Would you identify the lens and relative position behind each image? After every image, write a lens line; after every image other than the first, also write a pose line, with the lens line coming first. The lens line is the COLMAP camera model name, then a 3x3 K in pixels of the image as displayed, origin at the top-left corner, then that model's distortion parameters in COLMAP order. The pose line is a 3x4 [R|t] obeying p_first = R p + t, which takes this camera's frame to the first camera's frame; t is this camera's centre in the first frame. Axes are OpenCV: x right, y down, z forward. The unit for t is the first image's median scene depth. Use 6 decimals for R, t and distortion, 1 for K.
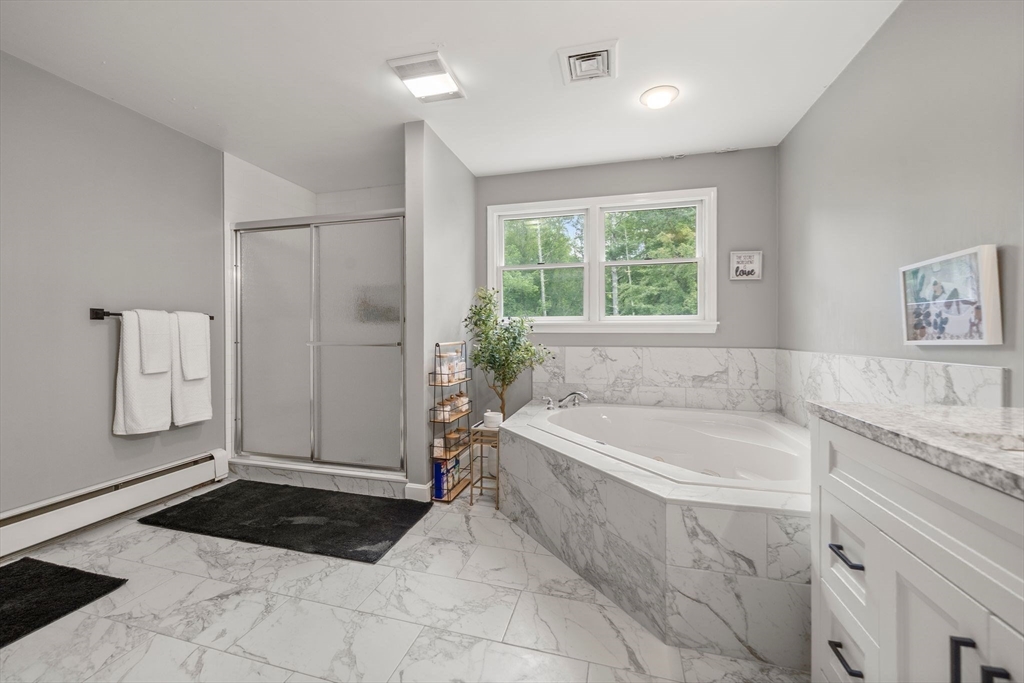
lens RADIAL K [[415.8, 0, 497.1], [0, 415.8, 331.3], [0, 0, 1]] dist [-0.001811, -0.000490]
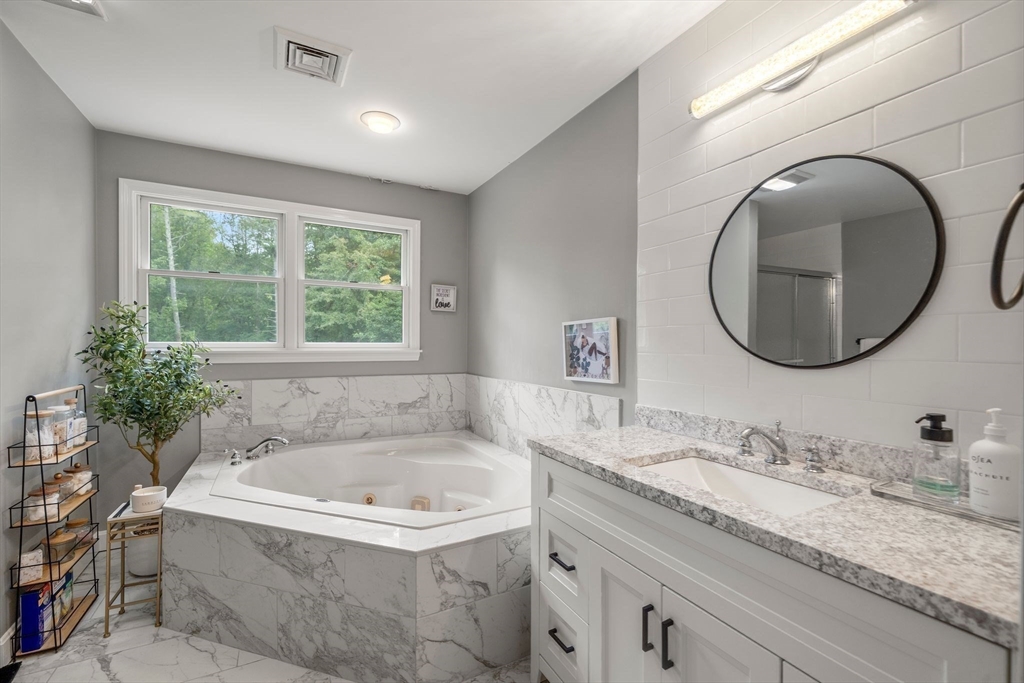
lens RADIAL K [[440.4, 0, 513.1], [0, 440.4, 341.2], [0, 0, 1]] dist [0.000908, -0.000245]
pose [[0.715163, 0.001726, 0.698956, -0.107143], [-0.006592, 0.999969, 0.004276, -0.069623], [-0.698927, -0.007665, 0.715152, 0.059863]]
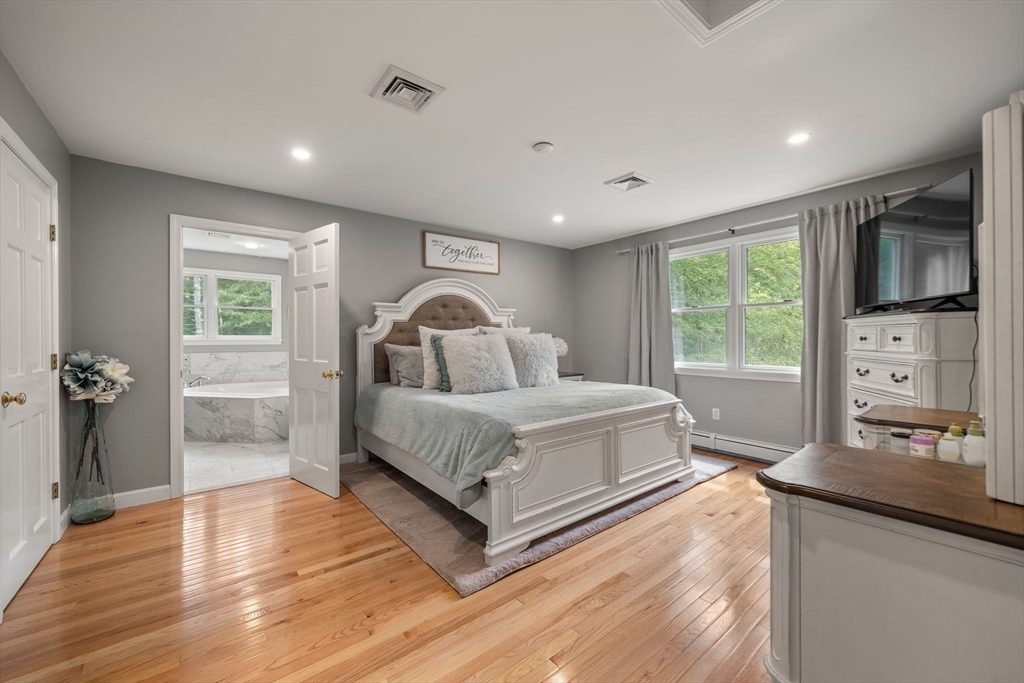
lens RADIAL K [[415.8, 0, 519.2], [0, 415.8, 338.2], [0, 0, 1]] dist [-0.001811, -0.000490]
pose [[0.585128, -0.001862, 0.810938, -0.654963], [-0.002606, 0.999988, 0.004177, -0.053987], [-0.810936, -0.004557, 0.585117, -1.663621]]
